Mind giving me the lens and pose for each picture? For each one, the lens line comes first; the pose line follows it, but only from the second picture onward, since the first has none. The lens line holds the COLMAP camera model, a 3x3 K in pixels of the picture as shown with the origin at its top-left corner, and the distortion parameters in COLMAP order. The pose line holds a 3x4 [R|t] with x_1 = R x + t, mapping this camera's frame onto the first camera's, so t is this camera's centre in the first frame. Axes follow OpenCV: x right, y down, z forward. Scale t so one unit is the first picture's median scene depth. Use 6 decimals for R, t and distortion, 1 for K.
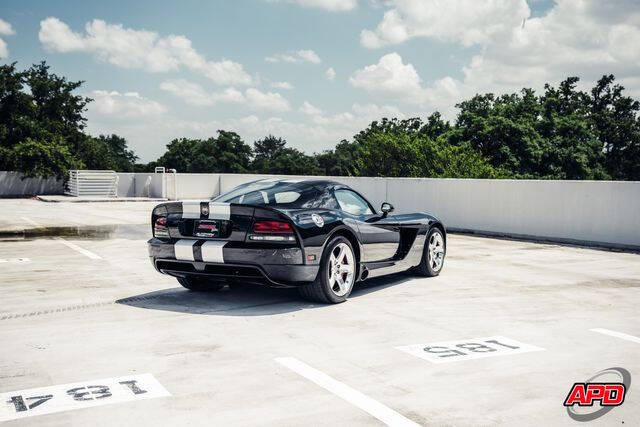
lens RADIAL K [[768.5, 0, 320.0], [0, 768.5, 213.5], [0, 0, 1]] dist [0.139361, 0.044390]
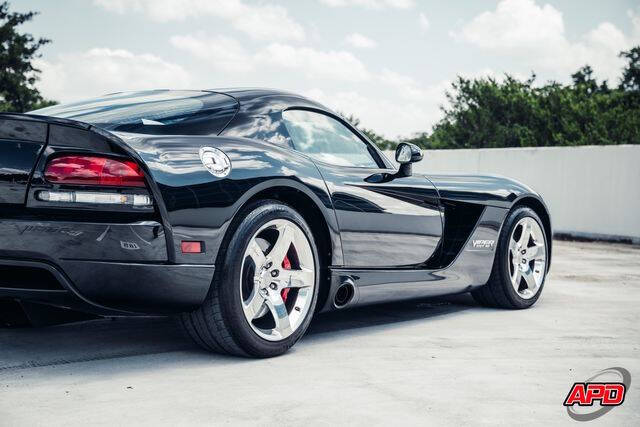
lens RADIAL K [[1071.0, 0, 320.0], [0, 1071.0, 213.5], [0, 0, 1]] dist [0.518672, 0.011155]
pose [[0.995562, 0.017508, -0.092463, 0.084448], [-0.018962, 0.999710, -0.014871, 0.034585], [0.092175, 0.016559, 0.995605, 0.309831]]
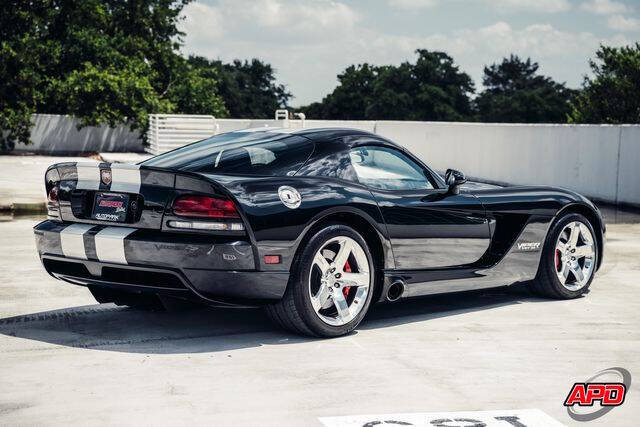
lens RADIAL K [[1242.5, 0, 329.7], [0, 1242.5, 230.1], [0, 0, 1]] dist [0.590180, 0.142623]
pose [[0.973802, 0.021661, -0.226363, 0.186086], [-0.013817, 0.999250, 0.036180, -0.000502], [0.226977, -0.032104, 0.973371, 0.054233]]
